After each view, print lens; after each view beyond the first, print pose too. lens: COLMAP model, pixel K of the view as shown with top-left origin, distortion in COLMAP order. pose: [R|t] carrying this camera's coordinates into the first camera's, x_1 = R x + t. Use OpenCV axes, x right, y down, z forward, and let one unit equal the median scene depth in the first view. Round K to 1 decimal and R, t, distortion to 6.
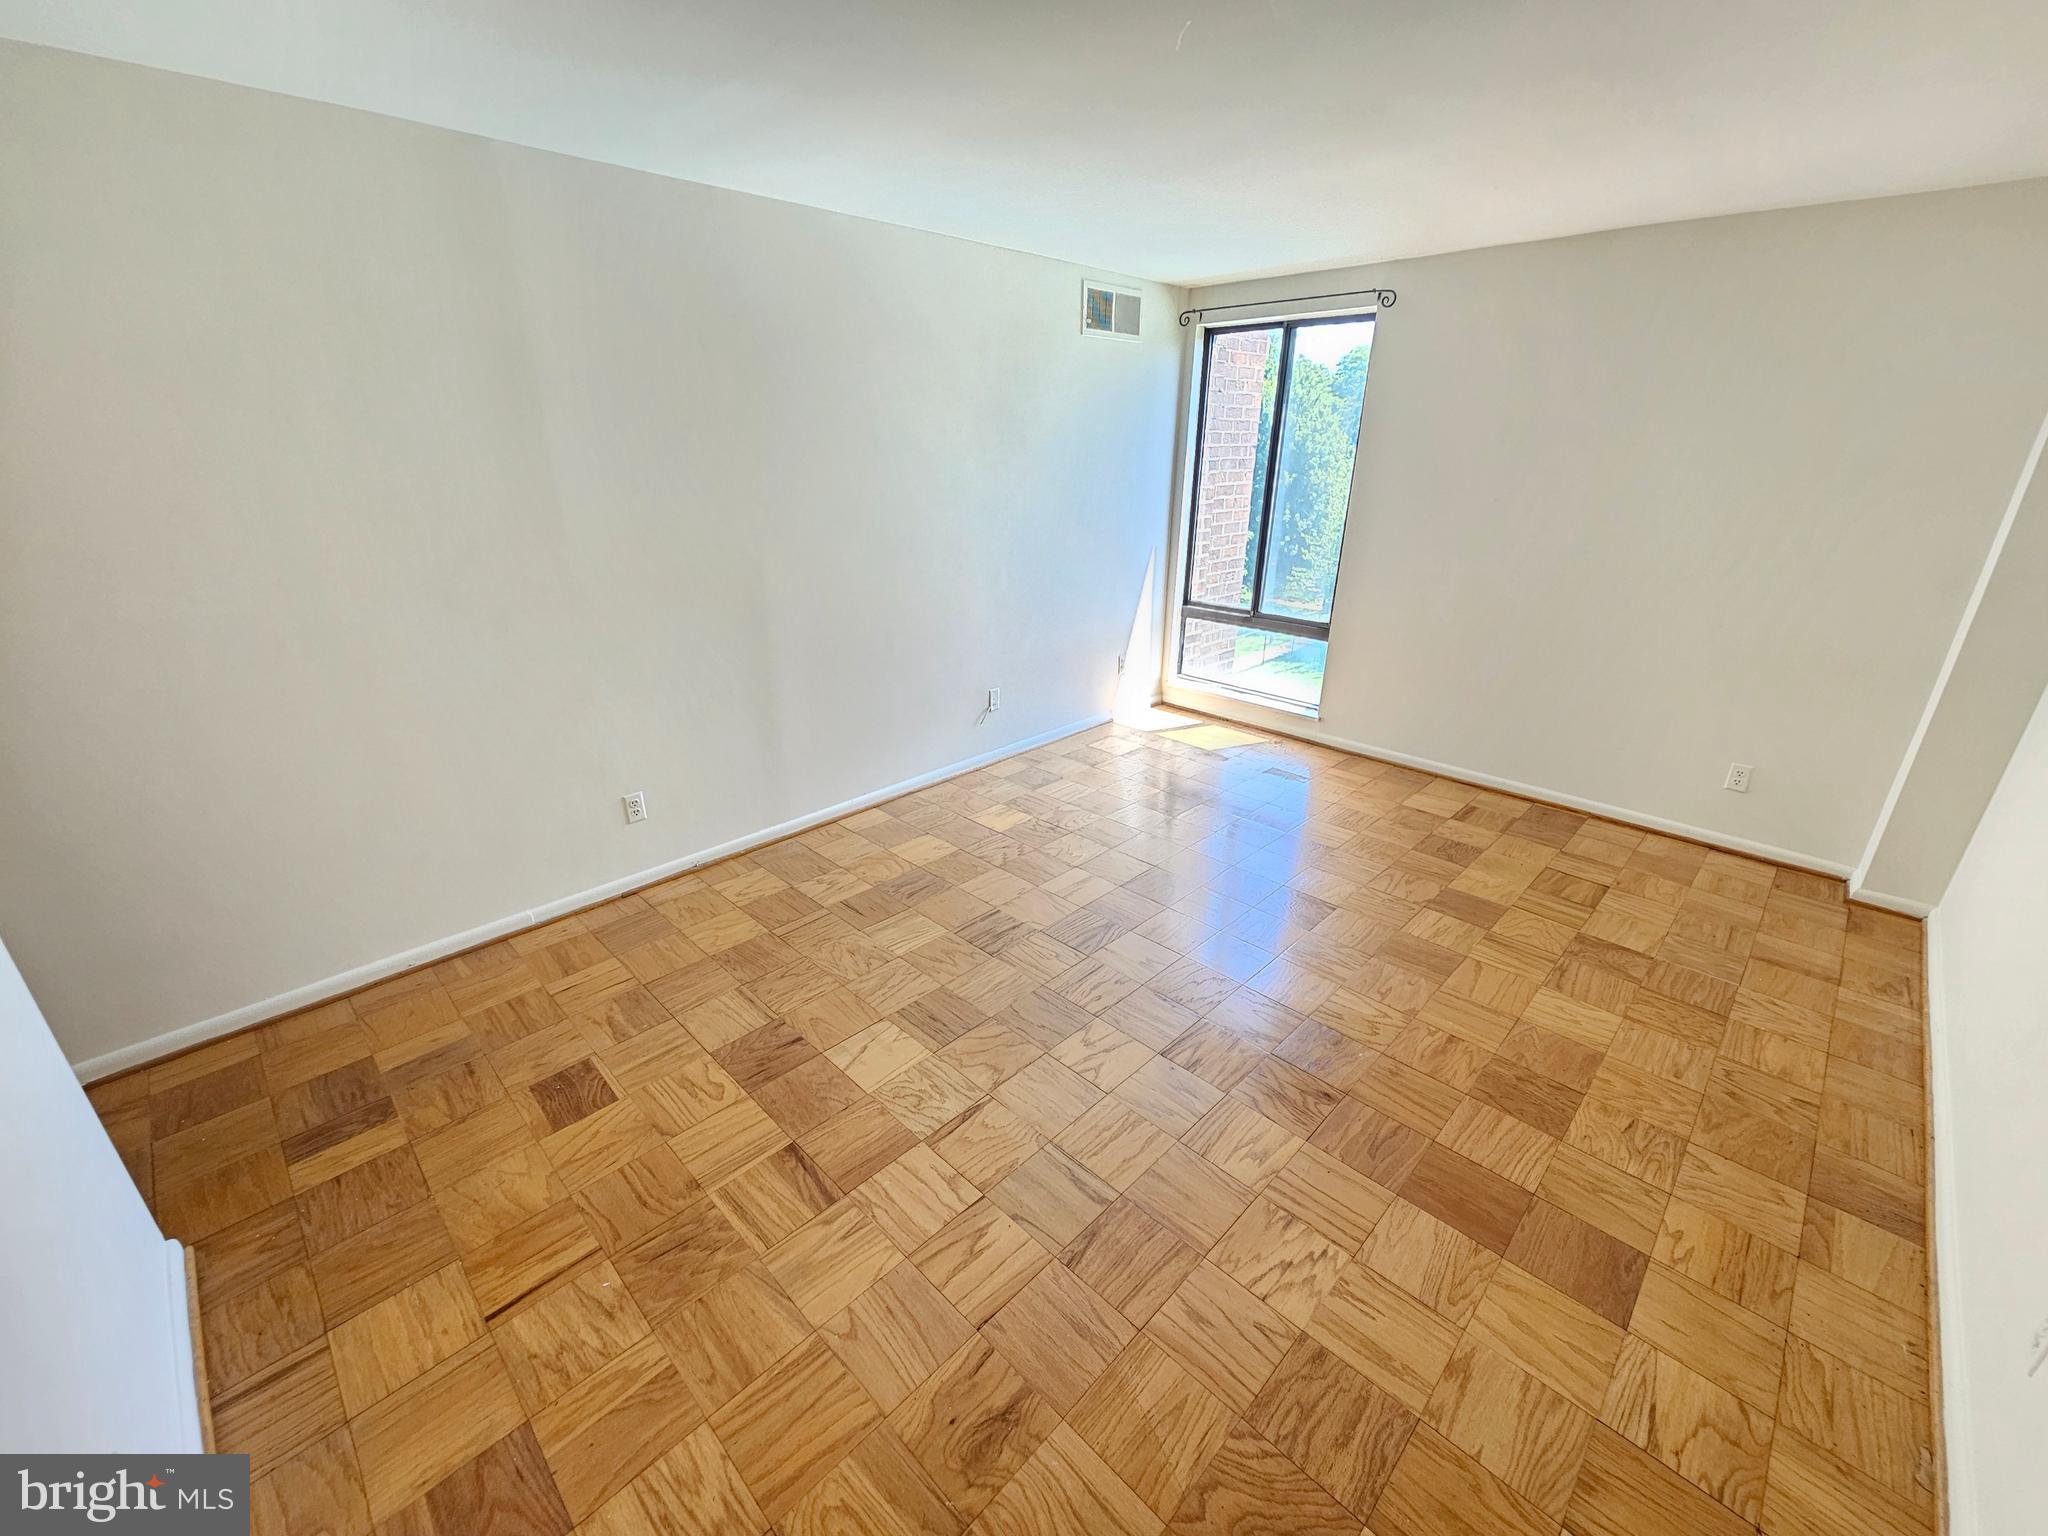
lens RADIAL K [[838.2, 0, 1019.9], [0, 838.2, 776.8], [0, 0, 1]] dist [-0.001005, -0.000052]
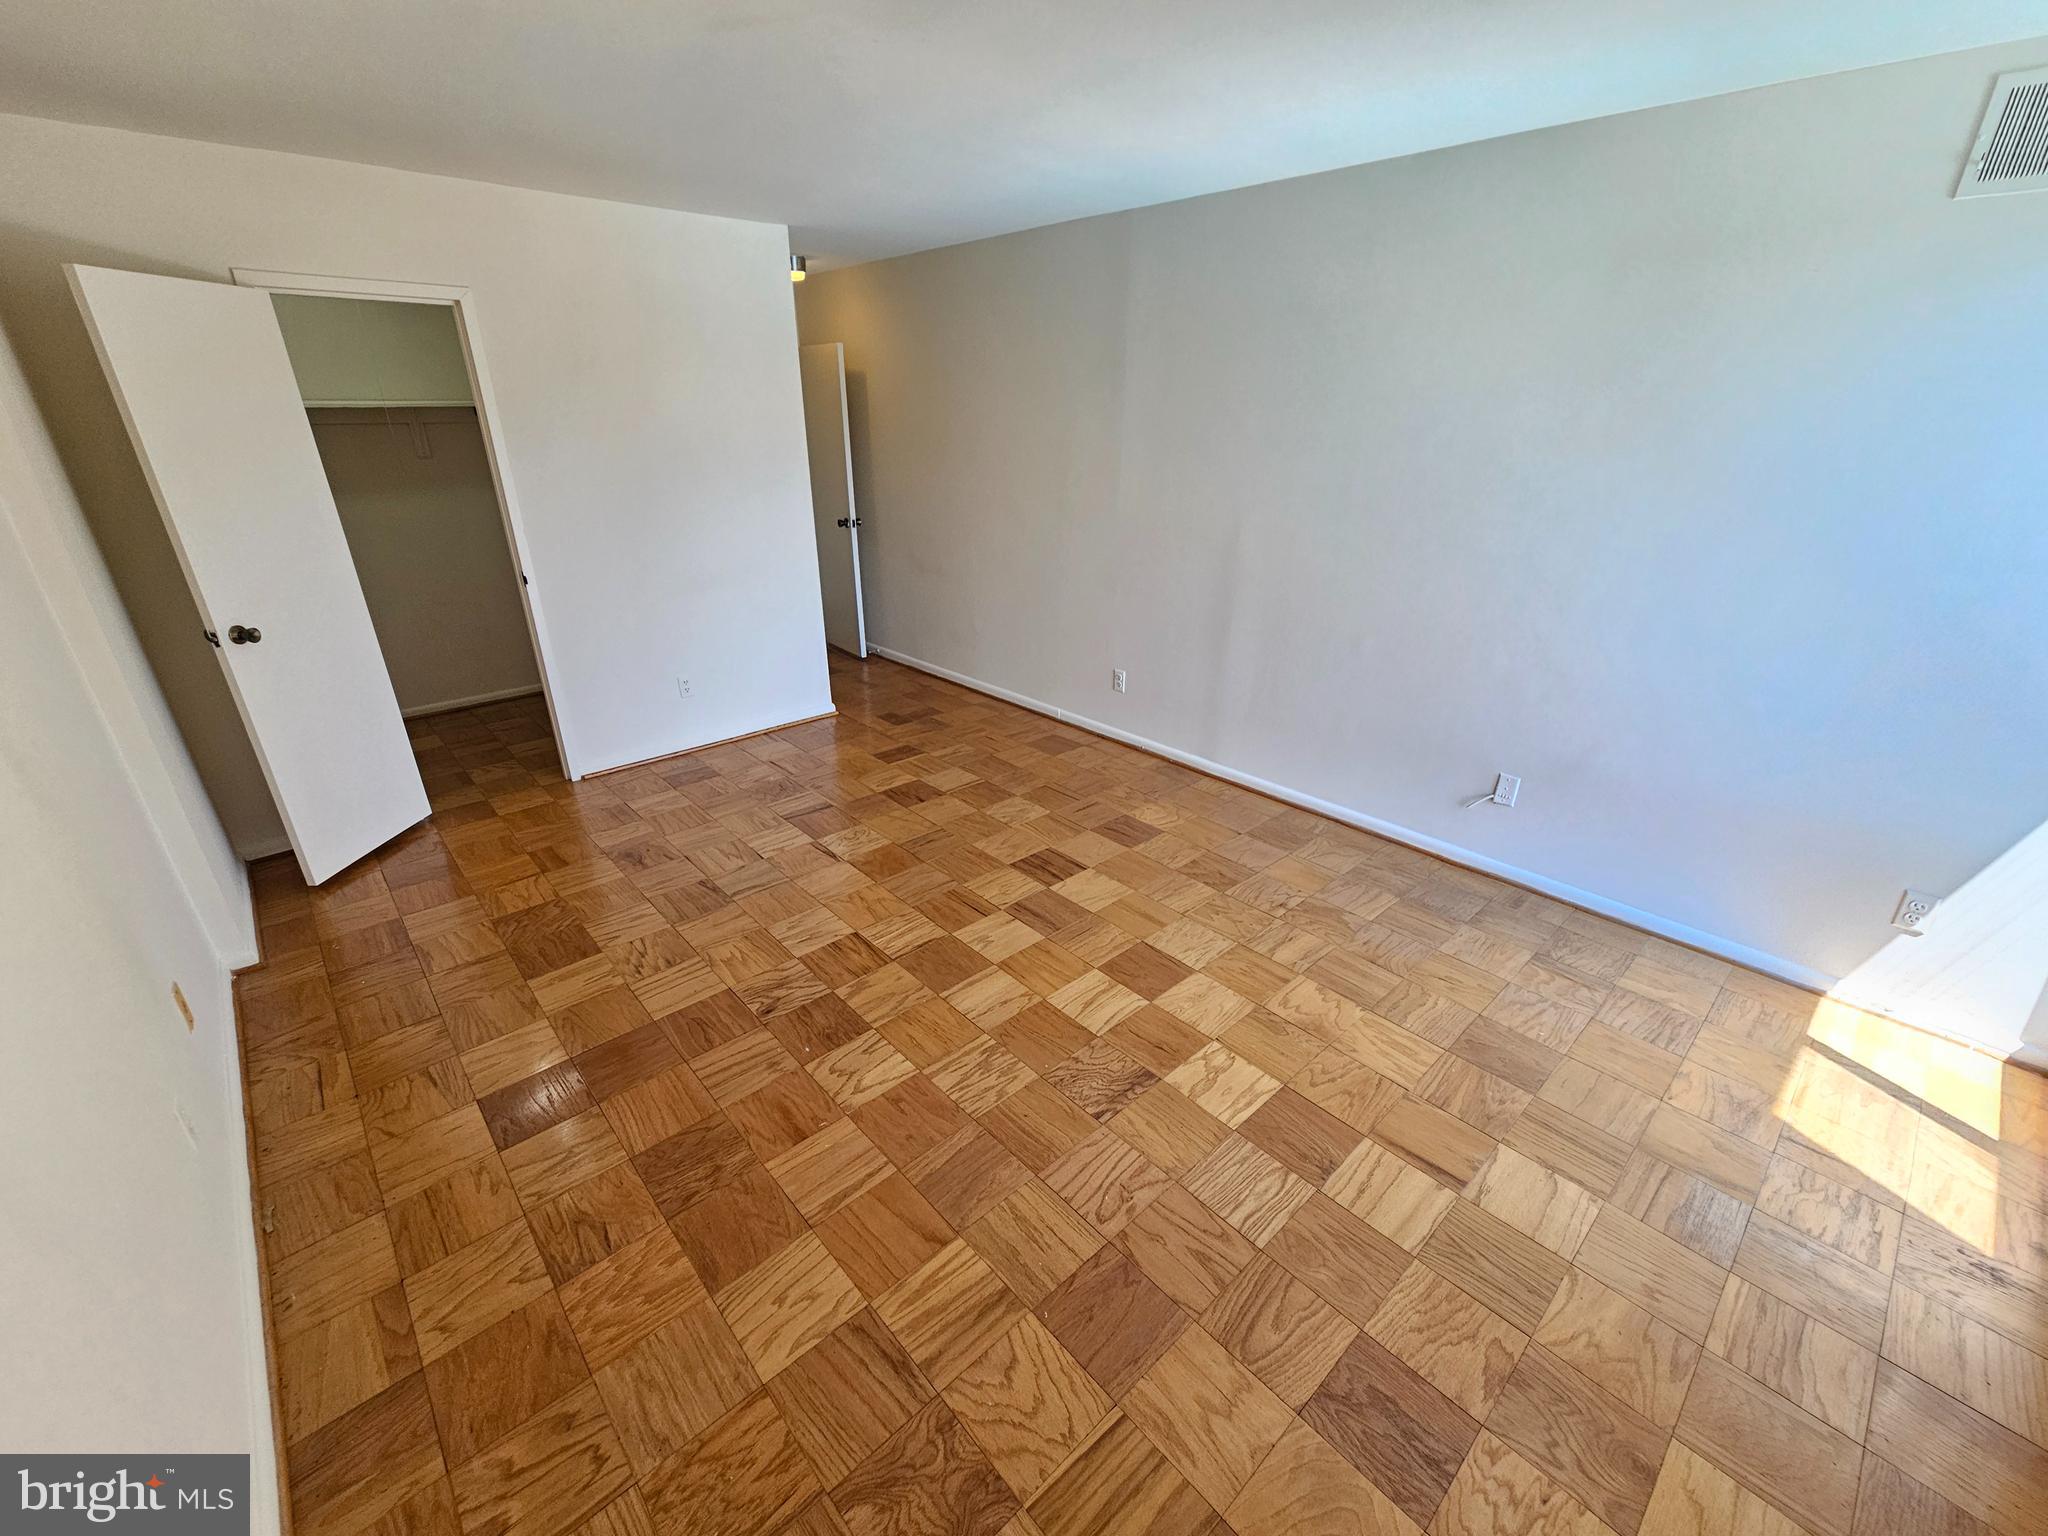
lens RADIAL K [[838.2, 0, 1019.9], [0, 838.2, 776.8], [0, 0, 1]] dist [-0.001005, -0.000052]
pose [[-0.050264, 0.402138, -0.914198, 1.239584], [-0.379202, 0.839127, 0.389964, -0.435824], [0.923948, 0.366267, 0.110314, 1.078709]]
